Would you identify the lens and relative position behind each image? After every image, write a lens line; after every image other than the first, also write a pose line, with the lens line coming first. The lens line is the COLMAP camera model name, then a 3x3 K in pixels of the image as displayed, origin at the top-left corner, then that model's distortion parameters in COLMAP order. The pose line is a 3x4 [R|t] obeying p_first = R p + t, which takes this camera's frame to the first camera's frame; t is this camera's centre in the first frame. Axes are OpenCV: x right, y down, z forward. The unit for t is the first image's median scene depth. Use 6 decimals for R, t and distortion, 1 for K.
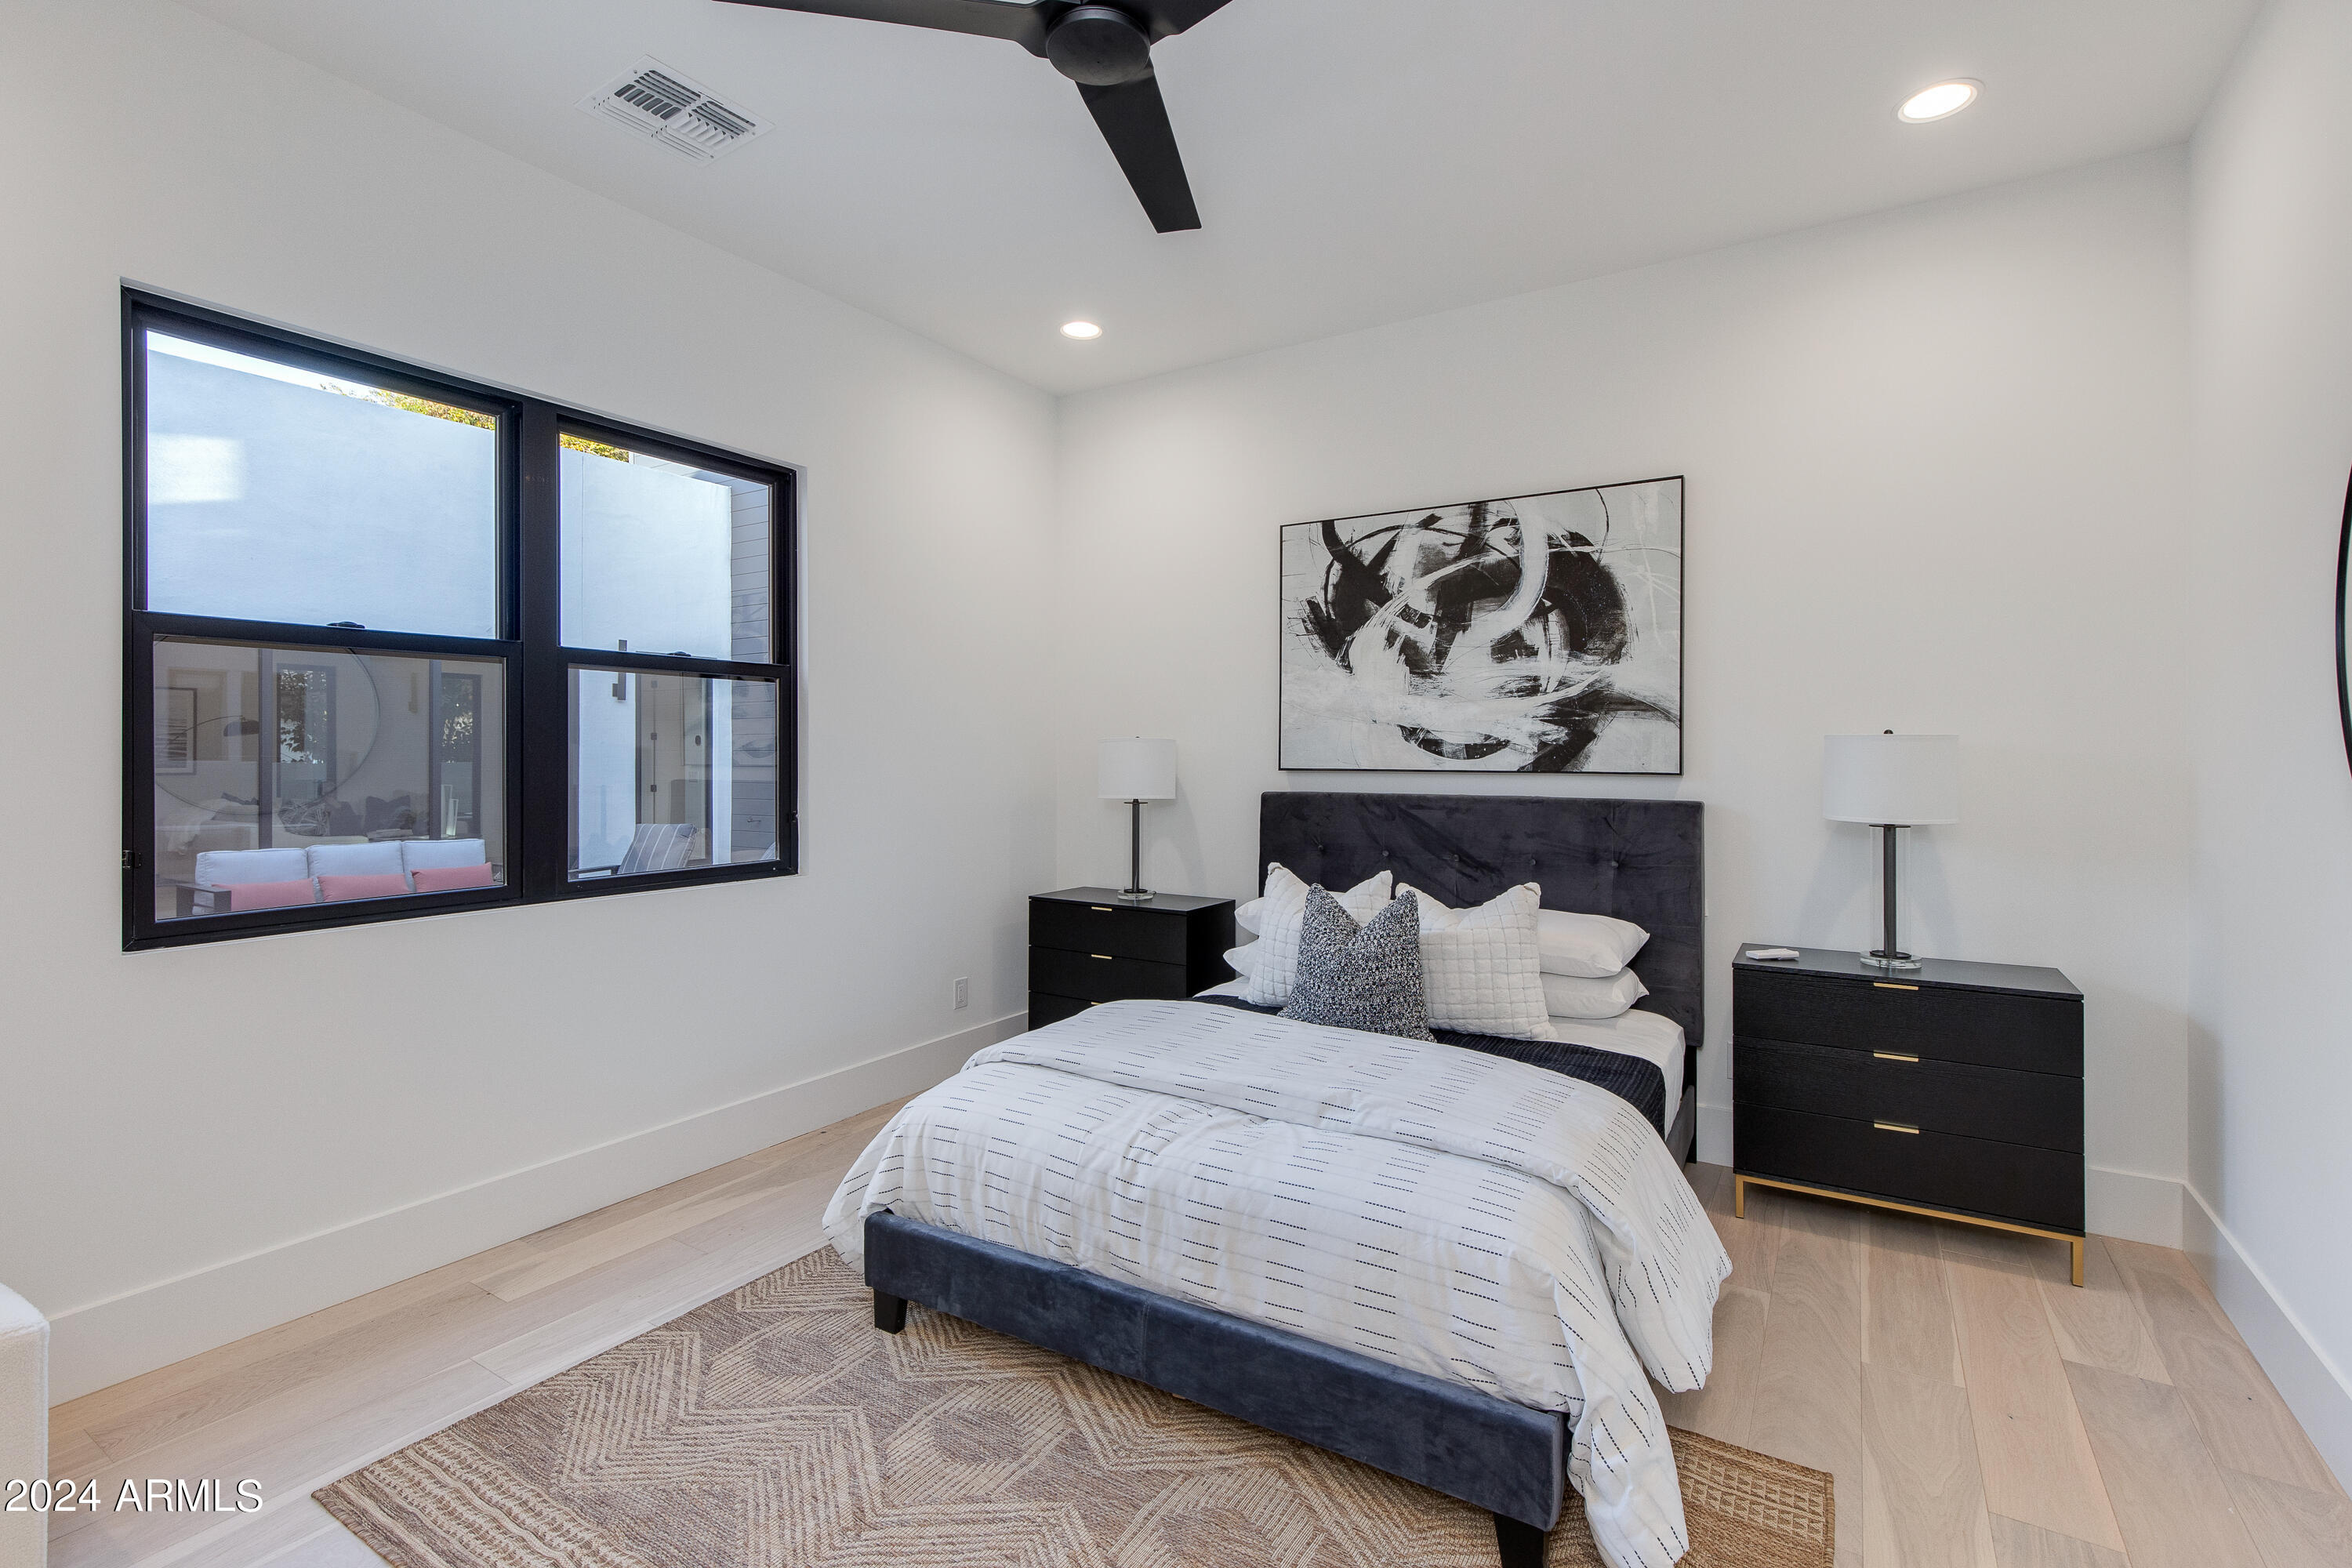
lens RADIAL K [[1085.4, 0, 1176.0], [0, 1085.4, 784.0], [0, 0, 1]] dist [0.001300, -0.000378]
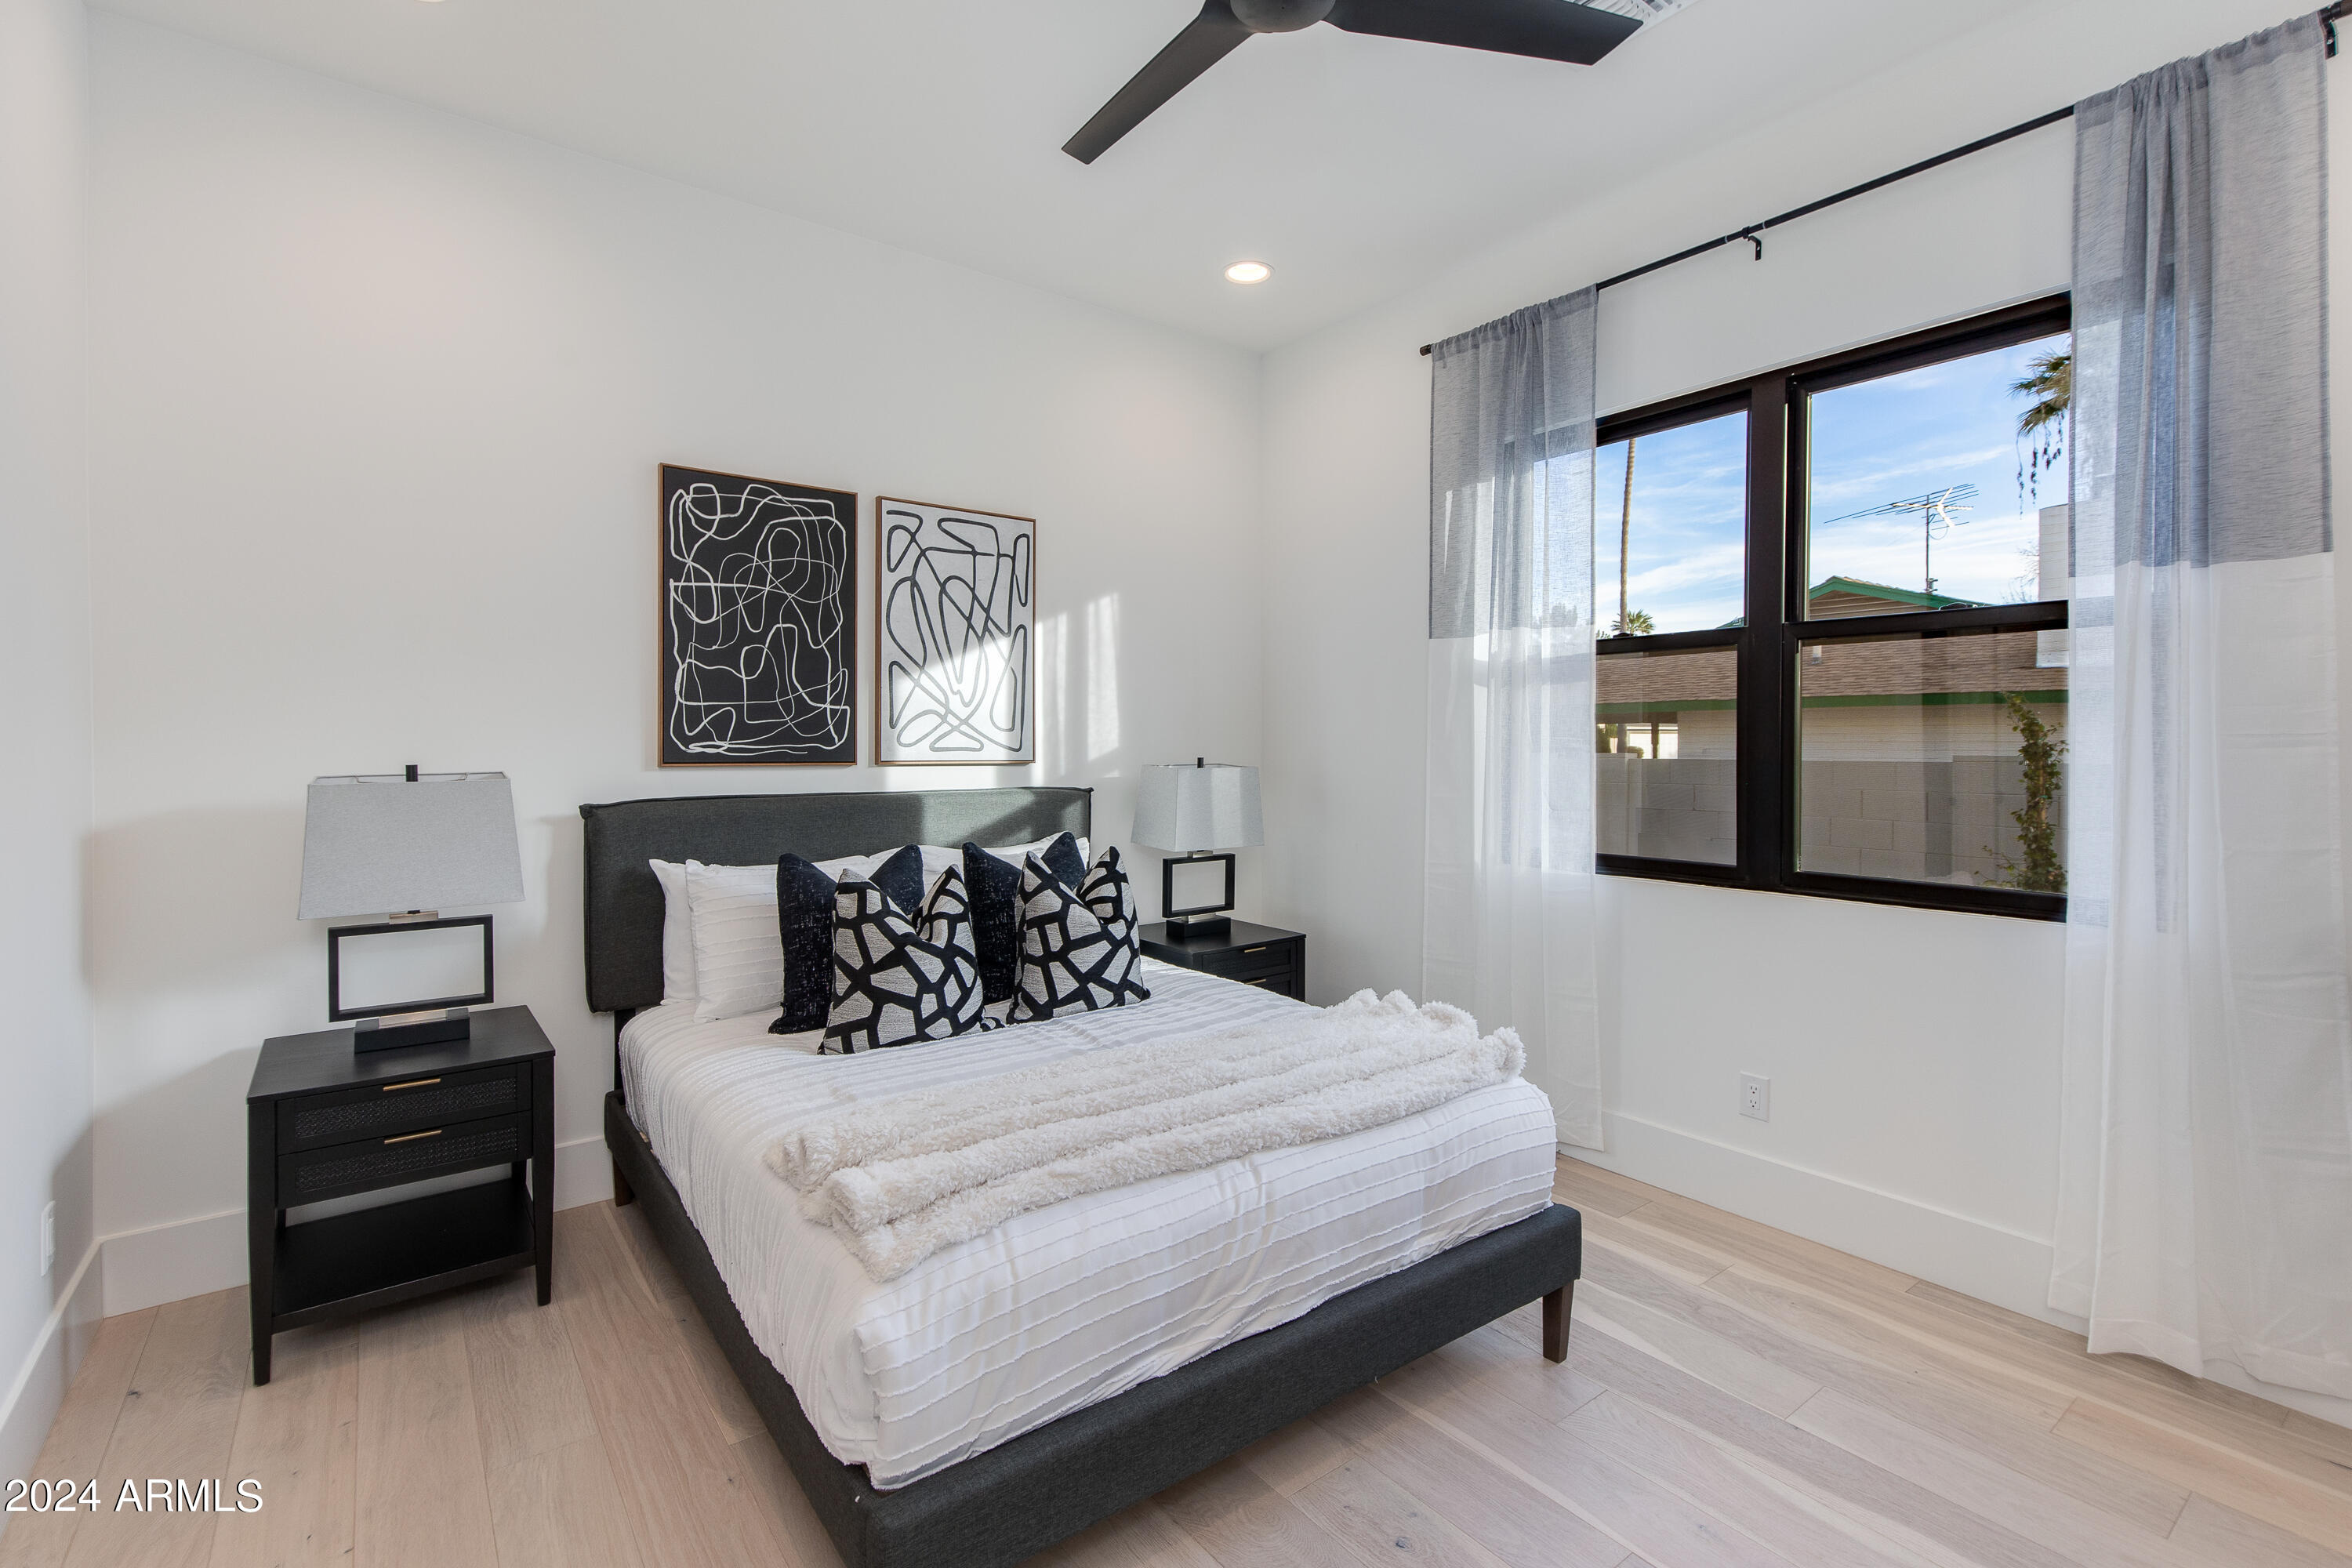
lens RADIAL K [[1085.4, 0, 1176.0], [0, 1085.4, 784.0], [0, 0, 1]] dist [0.001300, -0.000378]
pose [[-0.363052, 0.020058, -0.931553, 0.512997], [-0.013640, 0.999547, 0.026838, -0.004333], [0.931669, 0.022450, -0.362614, 0.840441]]
